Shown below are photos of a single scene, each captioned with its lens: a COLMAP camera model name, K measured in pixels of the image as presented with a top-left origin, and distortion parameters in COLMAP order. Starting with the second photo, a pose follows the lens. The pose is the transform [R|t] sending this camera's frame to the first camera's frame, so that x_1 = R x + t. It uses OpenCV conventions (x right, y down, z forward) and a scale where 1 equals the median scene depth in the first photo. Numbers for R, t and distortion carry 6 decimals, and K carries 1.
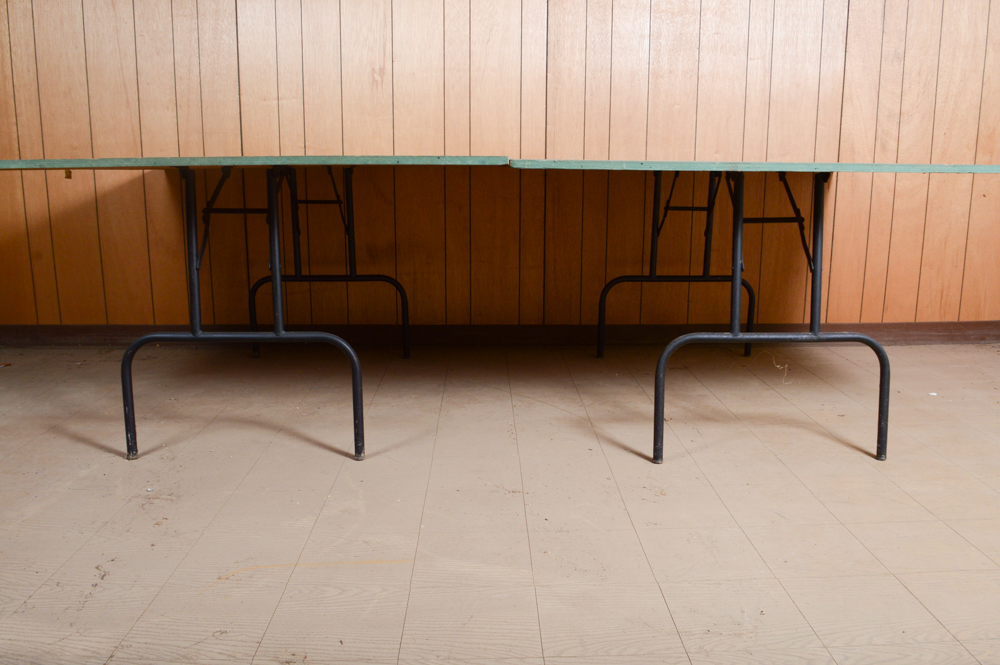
lens RADIAL K [[814.7, 0, 515.1], [0, 814.7, 333.4], [0, 0, 1]] dist [-0.083238, 0.003922]
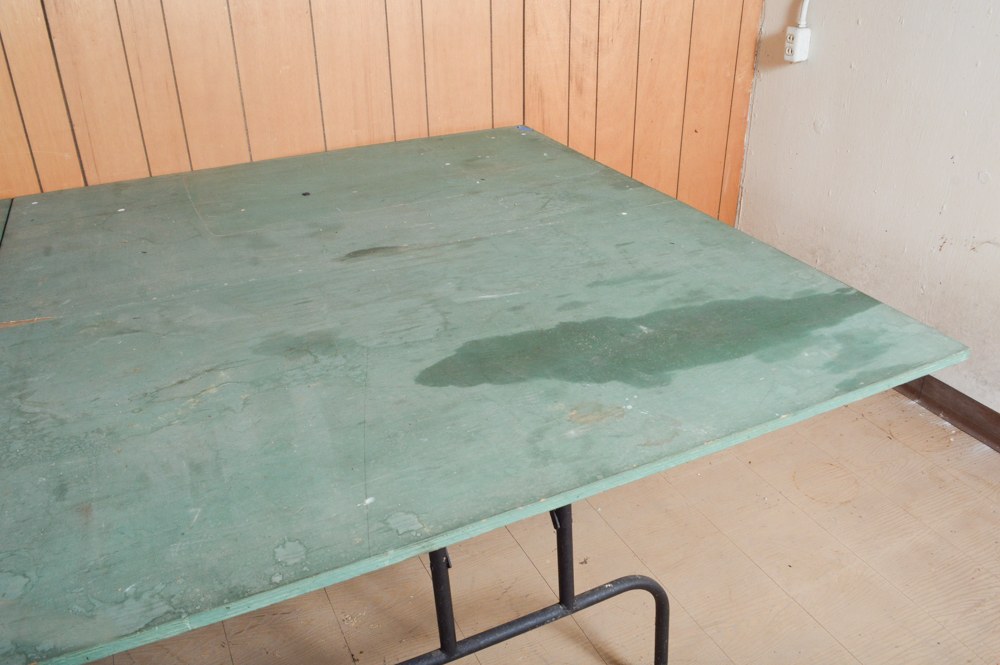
lens RADIAL K [[799.1, 0, 514.3], [0, 799.1, 334.0], [0, 0, 1]] dist [-0.086338, 0.004627]
pose [[0.908551, -0.211637, 0.360200, 0.117898], [0.096665, 0.945288, 0.311586, -0.313112], [-0.406436, -0.248274, 0.879301, 0.399589]]
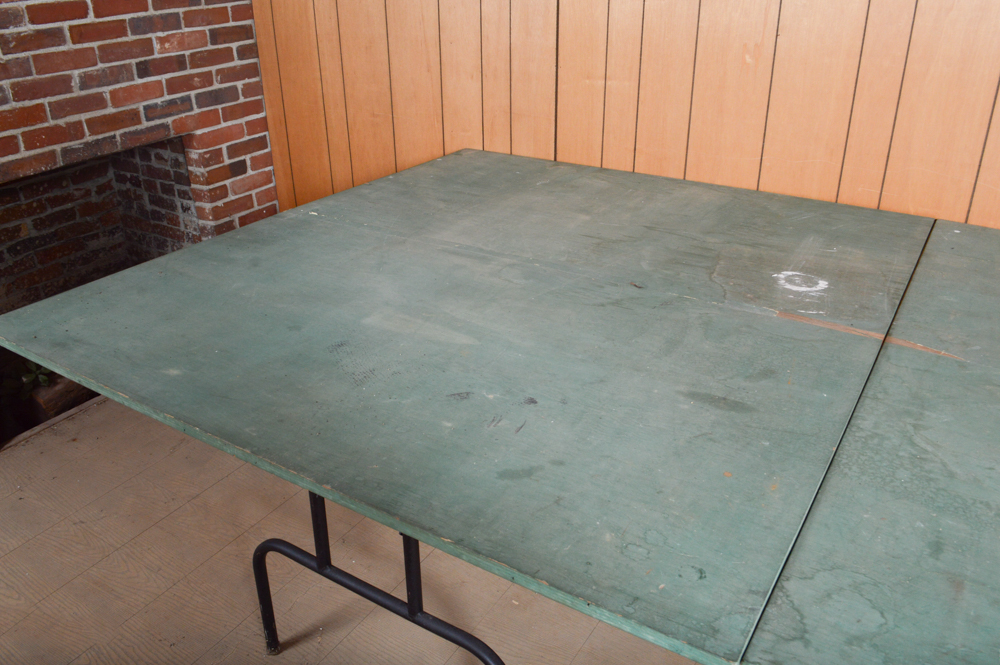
lens RADIAL K [[799.1, 0, 514.3], [0, 799.1, 334.0], [0, 0, 1]] dist [-0.086338, 0.004627]
pose [[0.835500, 0.238378, -0.495091, 0.037118], [-0.102588, 0.952828, 0.285647, -0.319441], [0.539829, -0.187868, 0.820543, 0.420861]]
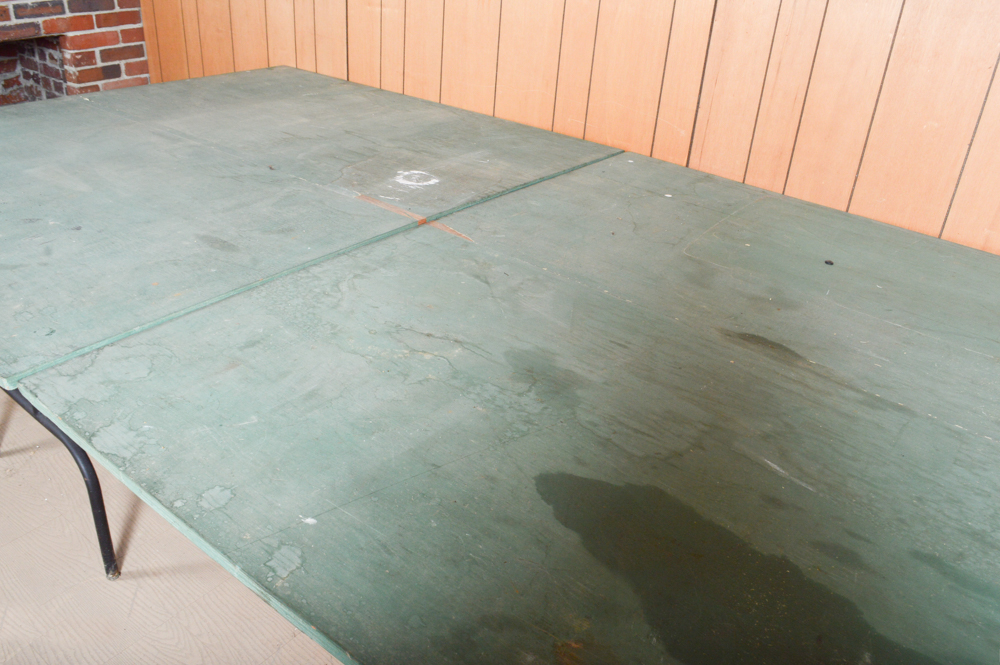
lens RADIAL K [[792.8, 0, 517.1], [0, 792.8, 330.5], [0, 0, 1]] dist [-0.087192, 0.011740]
pose [[0.783069, 0.346499, -0.516471, 0.354017], [-0.193385, 0.924915, 0.327315, -0.325676], [0.591106, -0.156433, 0.791279, 0.524511]]
